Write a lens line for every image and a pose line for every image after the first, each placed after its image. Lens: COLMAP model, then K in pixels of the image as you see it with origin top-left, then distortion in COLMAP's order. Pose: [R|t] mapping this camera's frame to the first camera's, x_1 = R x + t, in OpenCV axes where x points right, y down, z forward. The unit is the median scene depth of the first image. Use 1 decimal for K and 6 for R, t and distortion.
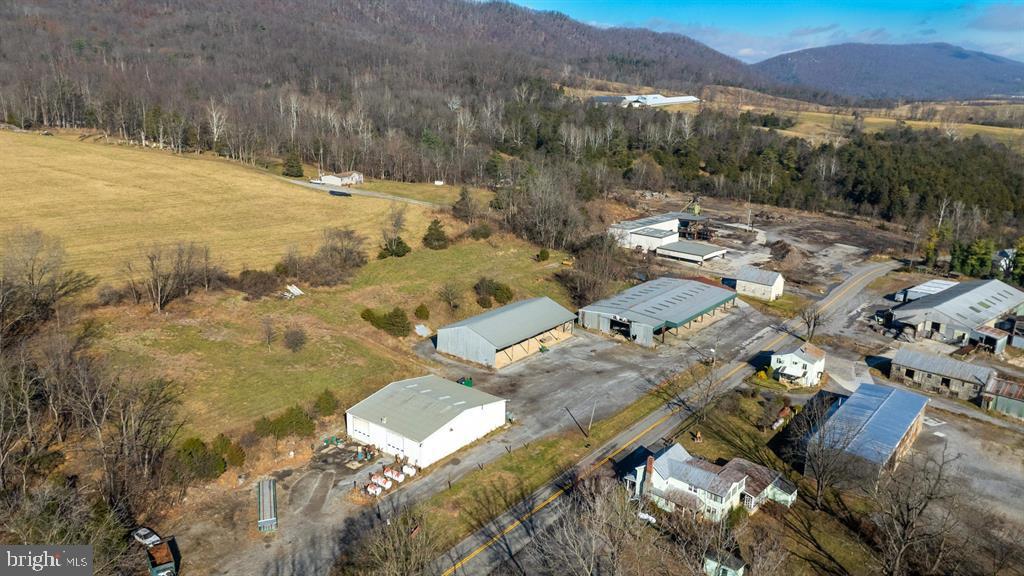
lens RADIAL K [[749.8, 0, 515.7], [0, 749.8, 285.7], [0, 0, 1]] dist [0.046516, -0.009691]
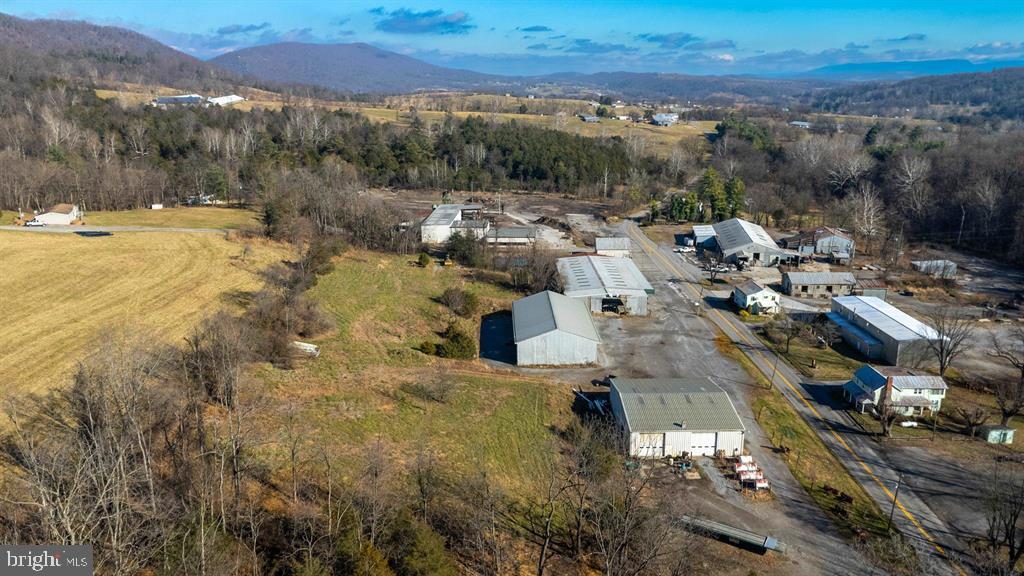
lens RADIAL K [[749.8, 0, 515.7], [0, 749.8, 285.7], [0, 0, 1]] dist [0.046516, -0.009691]
pose [[0.767996, -0.191947, 0.611014, -0.465209], [0.191035, 0.979259, 0.067513, -0.051739], [-0.611300, 0.064875, 0.788735, 0.188899]]
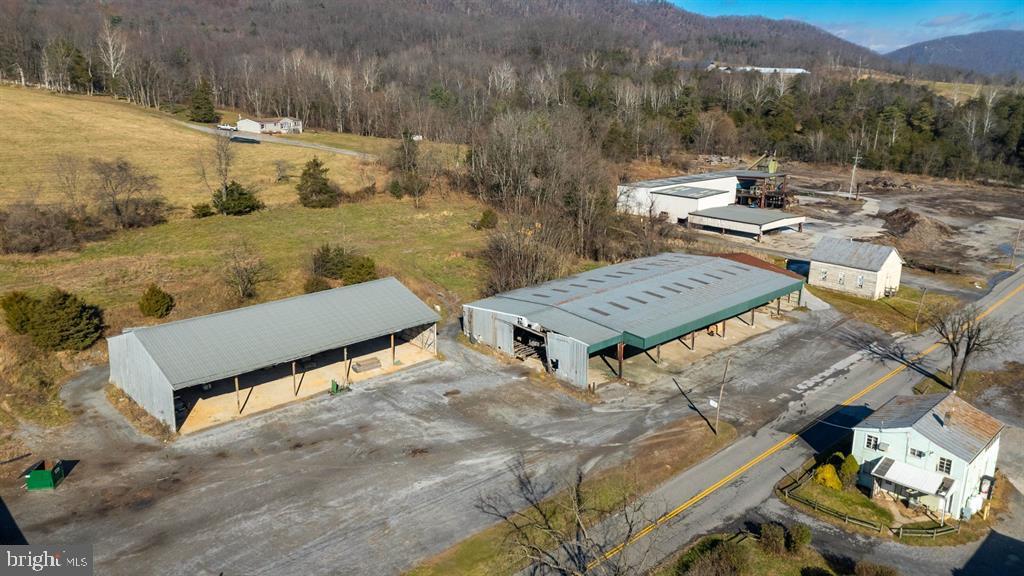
lens RADIAL K [[749.8, 0, 515.7], [0, 749.8, 285.7], [0, 0, 1]] dist [0.046516, -0.009691]
pose [[0.989599, 0.018050, -0.142714, 0.151194], [-0.018867, 0.999812, -0.004376, 0.016242], [0.142608, 0.007023, 0.989754, 0.401283]]
